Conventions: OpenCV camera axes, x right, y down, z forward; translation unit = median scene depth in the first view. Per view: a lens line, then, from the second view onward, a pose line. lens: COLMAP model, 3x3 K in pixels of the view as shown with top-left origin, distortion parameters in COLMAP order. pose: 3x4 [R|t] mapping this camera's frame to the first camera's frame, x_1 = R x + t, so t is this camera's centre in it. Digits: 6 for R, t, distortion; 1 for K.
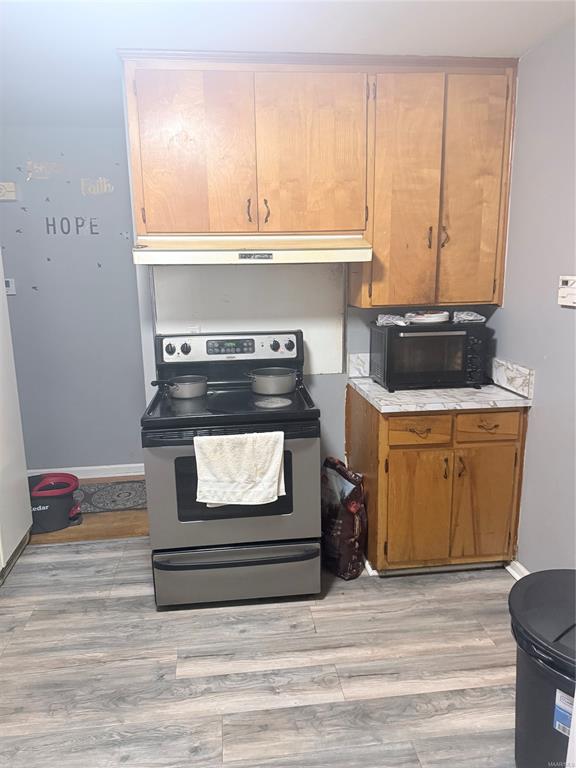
lens RADIAL K [[537.7, 0, 285.4], [0, 537.7, 382.1], [0, 0, 1]] dist [0.007273, 0.001358]
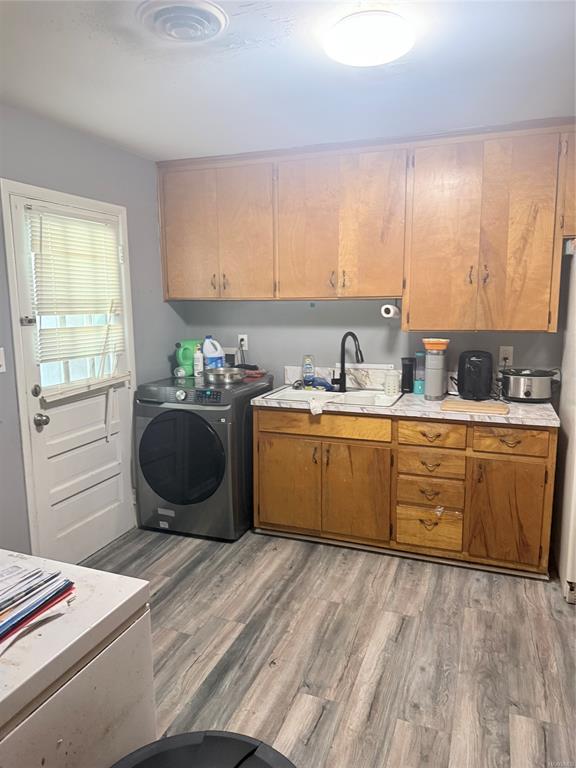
lens RADIAL K [[537.7, 0, 285.5], [0, 537.7, 384.5], [0, 0, 1]] dist [0.007273, 0.001358]
pose [[-0.442685, 0.158263, -0.882600, 0.765882], [-0.187721, 0.946132, 0.263810, -0.192256], [0.876807, 0.282467, -0.389129, 0.900326]]
